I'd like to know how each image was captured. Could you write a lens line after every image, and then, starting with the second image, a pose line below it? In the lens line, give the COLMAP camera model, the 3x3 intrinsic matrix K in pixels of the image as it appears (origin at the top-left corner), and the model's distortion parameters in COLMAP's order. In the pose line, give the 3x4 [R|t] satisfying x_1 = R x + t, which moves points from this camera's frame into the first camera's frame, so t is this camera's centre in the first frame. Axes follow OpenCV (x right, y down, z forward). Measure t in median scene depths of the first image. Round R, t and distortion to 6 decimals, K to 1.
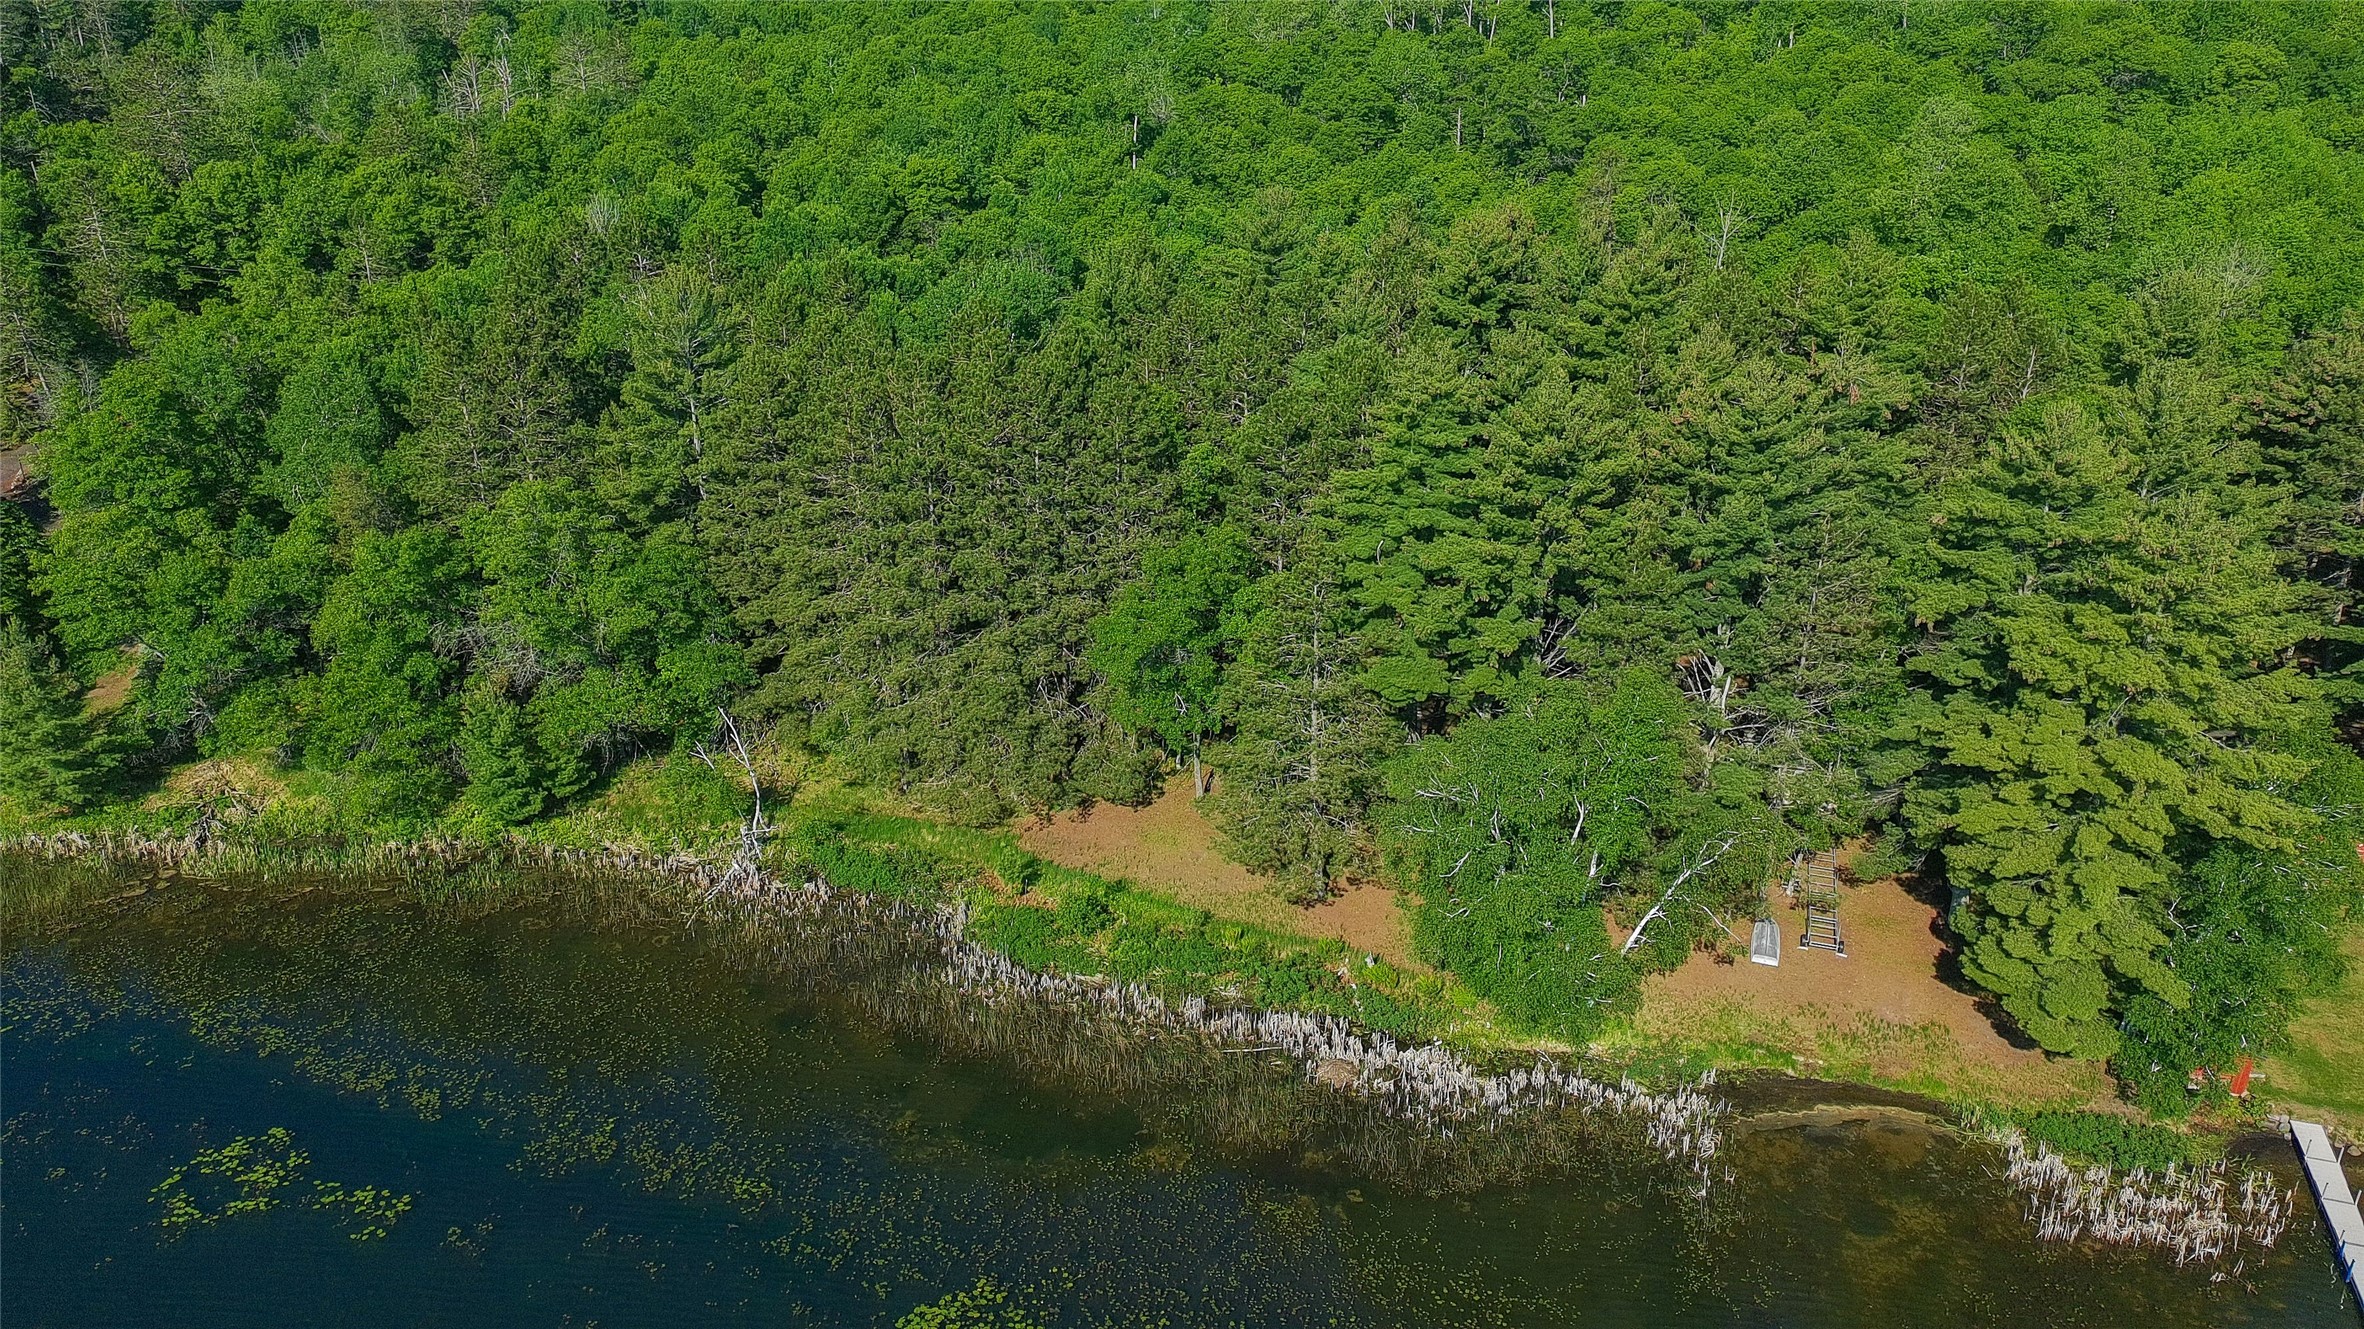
lens RADIAL K [[1809.1, 0, 1177.3], [0, 1809.1, 643.6], [0, 0, 1]] dist [0.055000, -0.053697]
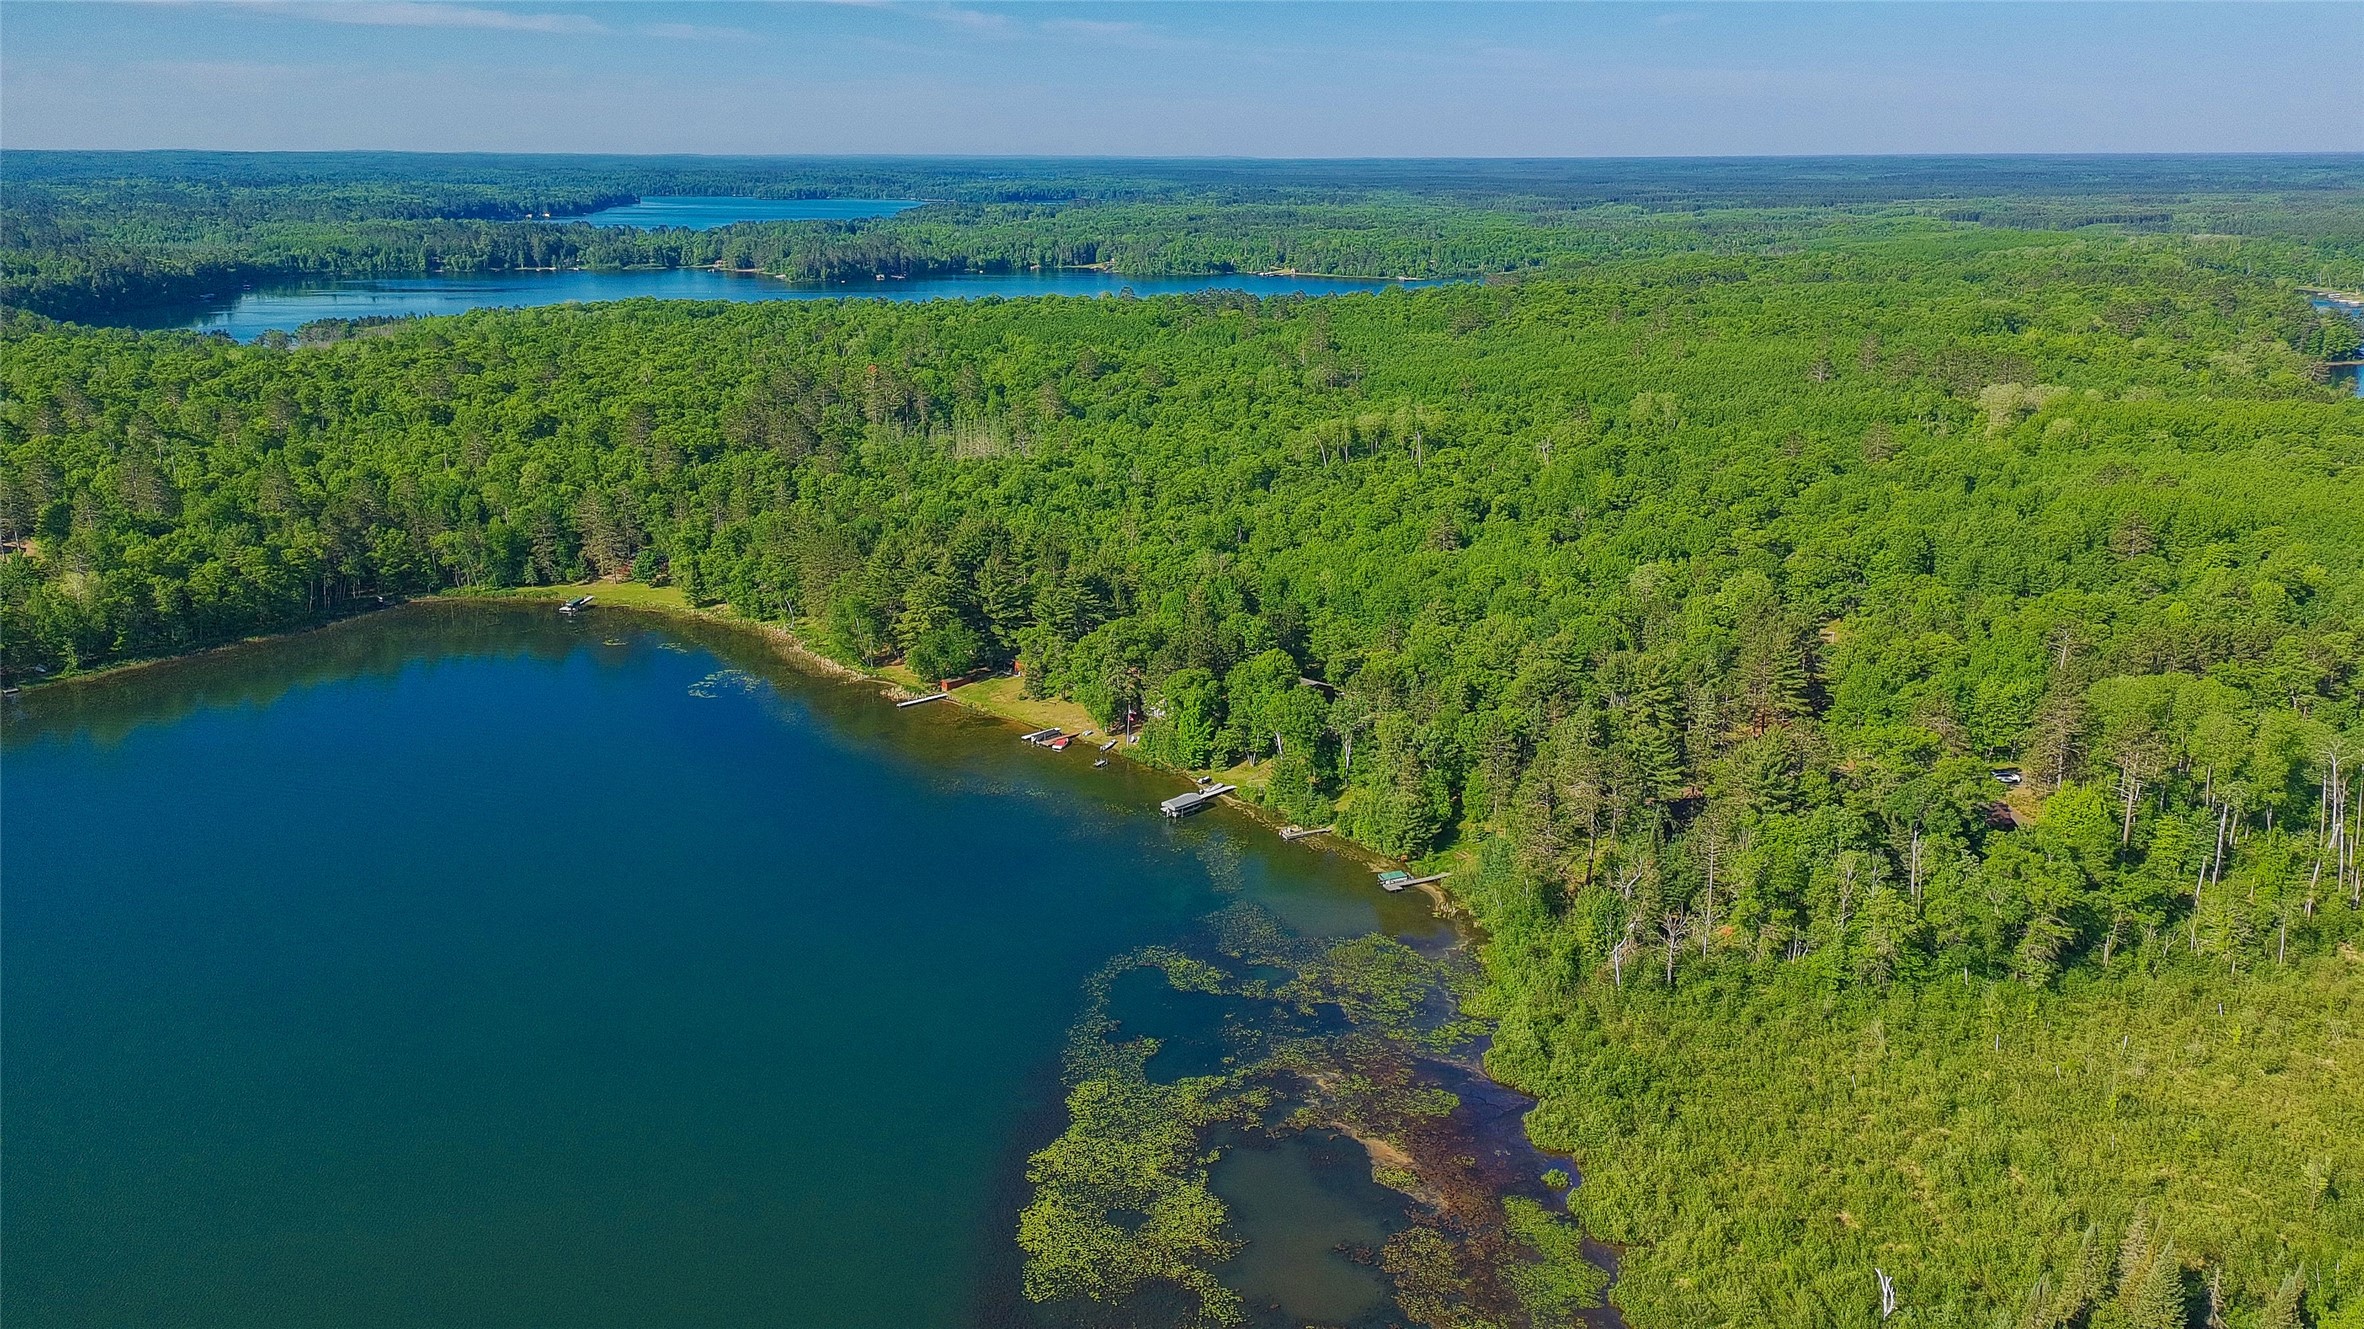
lens RADIAL K [[1809.1, 0, 1182.4], [0, 1809.1, 667.0], [0, 0, 1]] dist [0.055000, -0.053697]
pose [[0.833819, 0.142084, -0.533439, 3.967867], [-0.213990, 0.973947, -0.075074, 0.427292], [0.508875, 0.176749, 0.842500, -3.078356]]
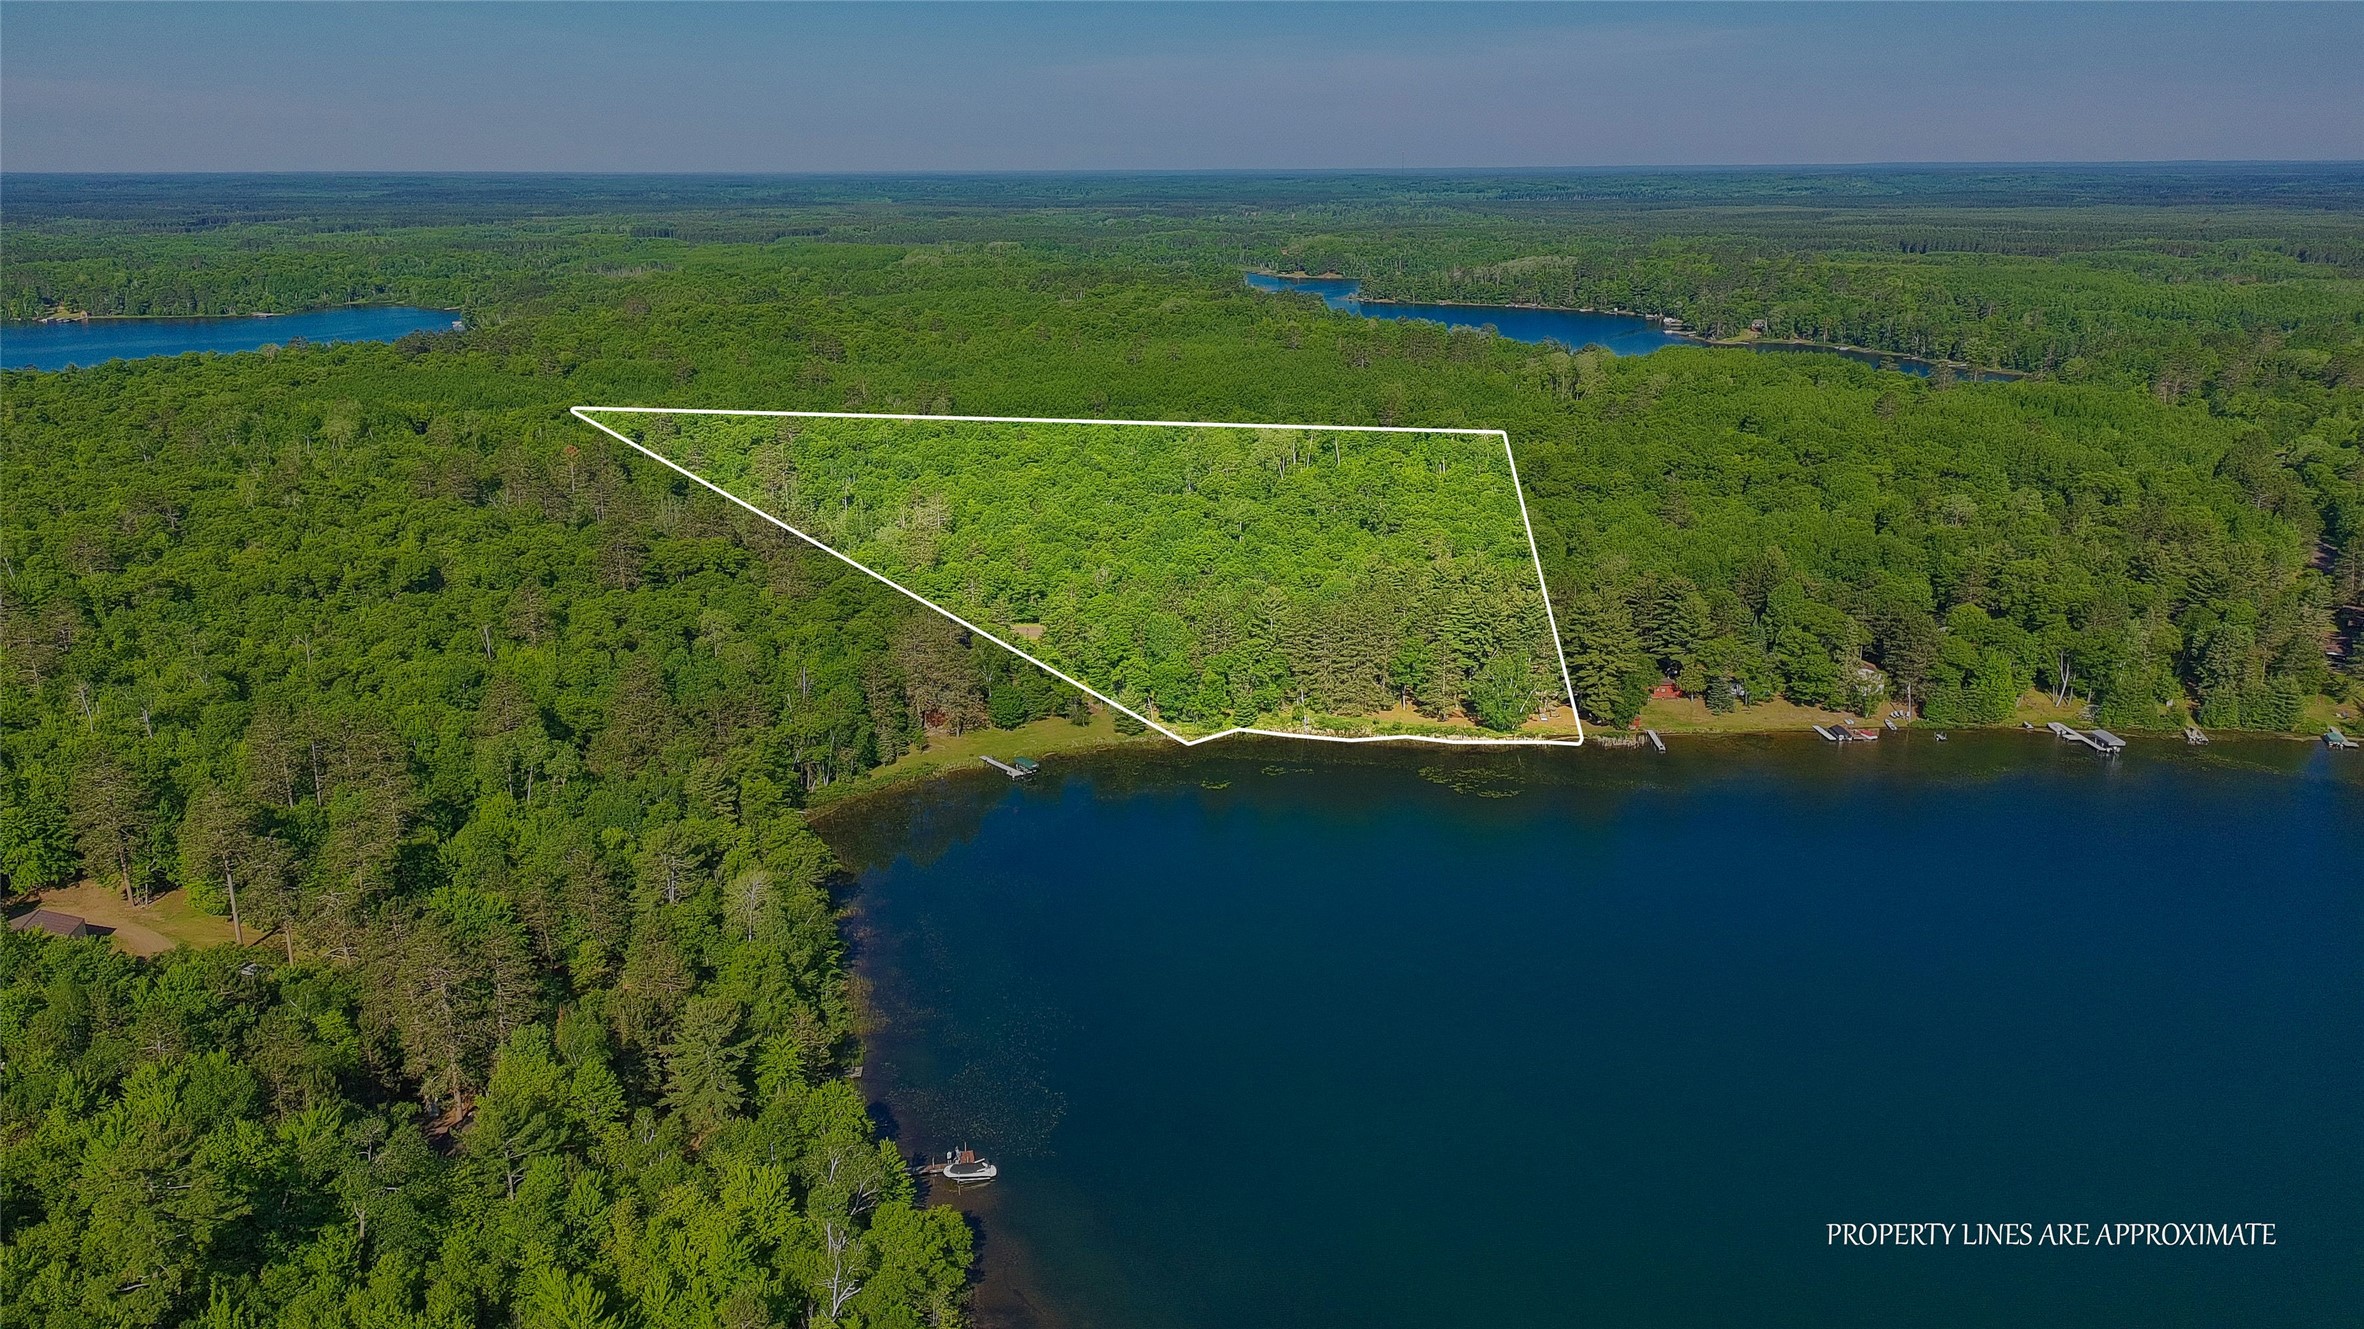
lens RADIAL K [[1809.1, 0, 1188.4], [0, 1809.1, 677.6], [0, 0, 1]] dist [0.055000, -0.053697]
pose [[0.965777, -0.079554, 0.246873, -1.828450], [0.112648, 0.985999, -0.122949, 0.584568], [-0.233635, 0.146551, 0.961217, -3.516759]]
